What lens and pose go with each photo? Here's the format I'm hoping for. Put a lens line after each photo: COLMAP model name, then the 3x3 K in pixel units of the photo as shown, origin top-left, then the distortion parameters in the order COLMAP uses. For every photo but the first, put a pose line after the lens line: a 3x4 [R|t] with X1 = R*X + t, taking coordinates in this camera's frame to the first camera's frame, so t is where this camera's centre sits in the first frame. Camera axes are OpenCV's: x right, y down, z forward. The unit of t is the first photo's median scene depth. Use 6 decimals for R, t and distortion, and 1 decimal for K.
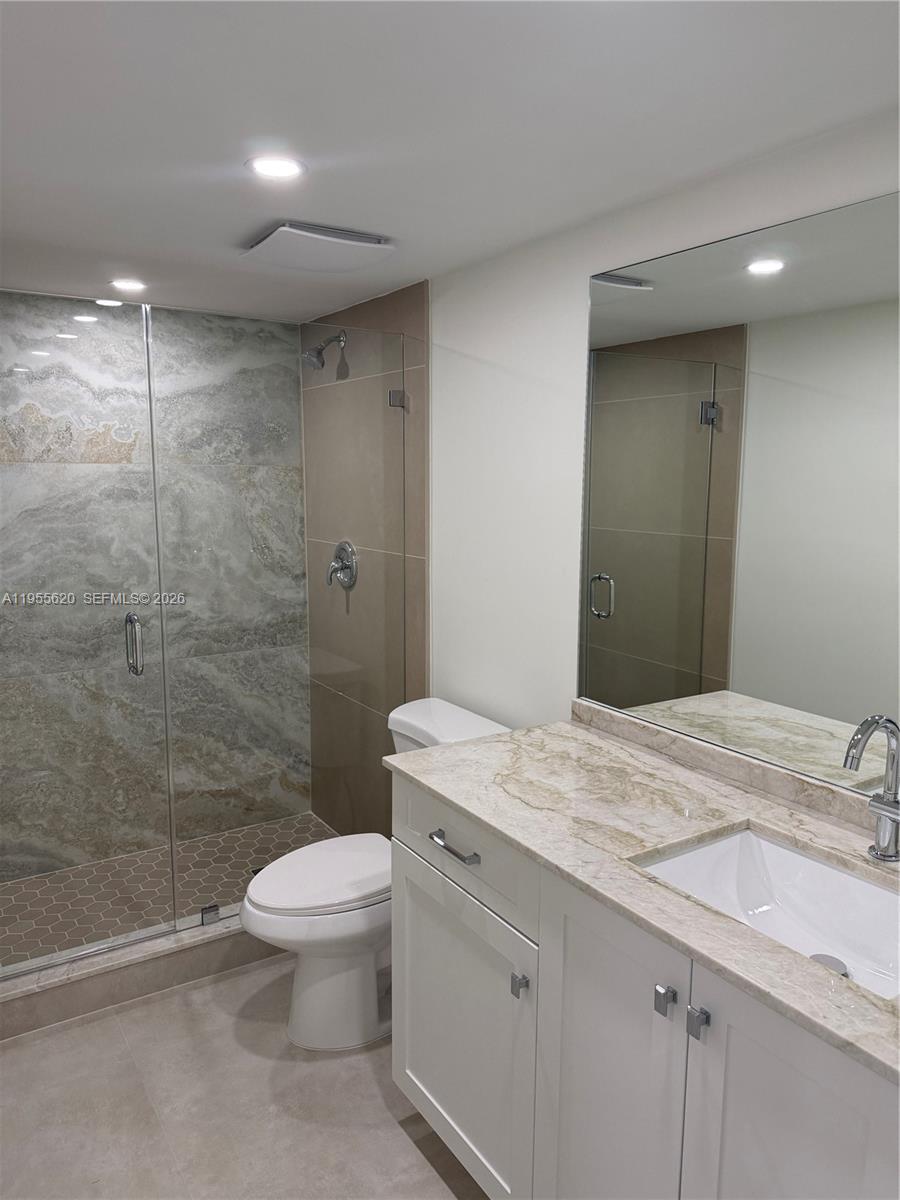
lens RADIAL K [[829.5, 0, 450.0], [0, 829.5, 600.0], [0, 0, 1]] dist [0.150896, -0.296969]
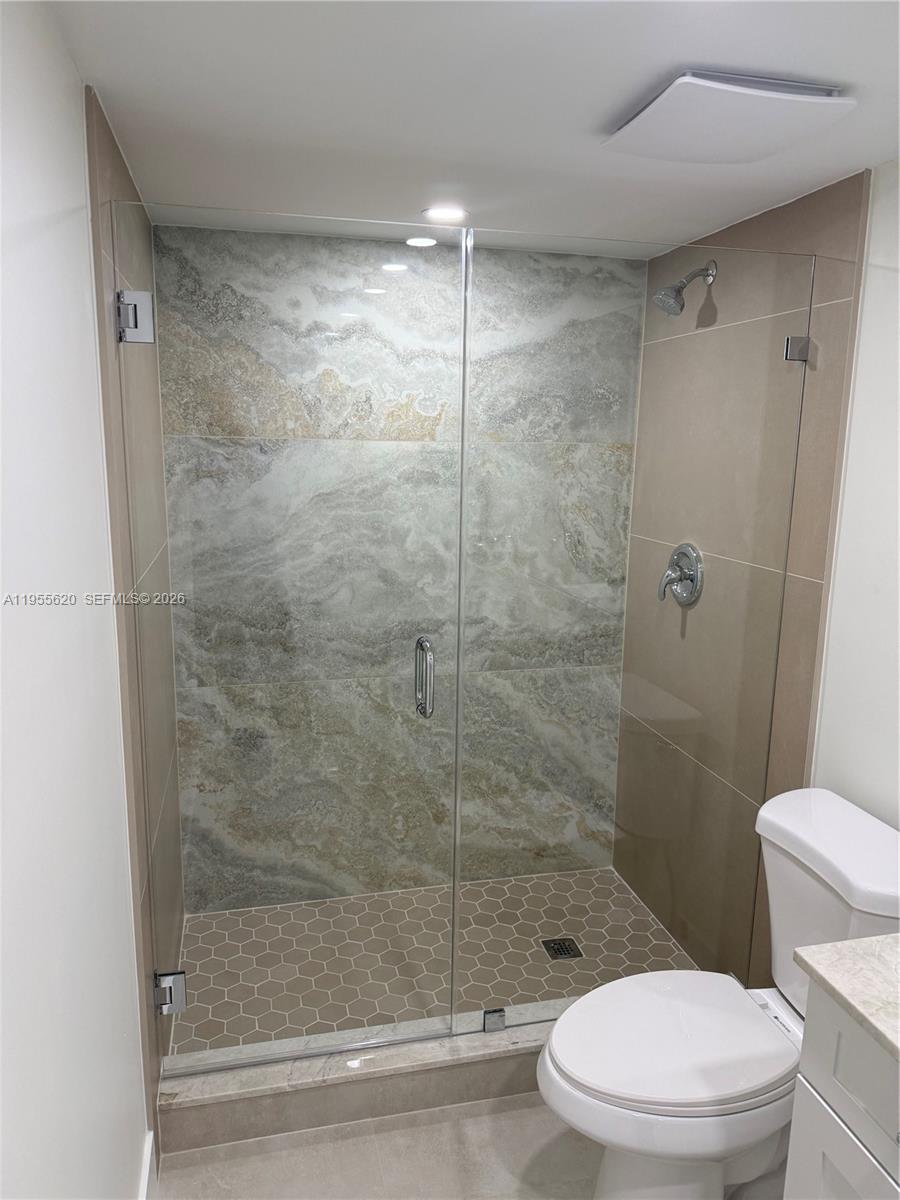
lens RADIAL K [[829.5, 0, 450.0], [0, 829.5, 600.0], [0, 0, 1]] dist [0.150896, -0.296969]
pose [[0.943484, 0.073975, -0.323057, -0.080378], [-0.062220, 0.996975, 0.046579, -0.042041], [0.325525, -0.023846, 0.945233, 0.208827]]
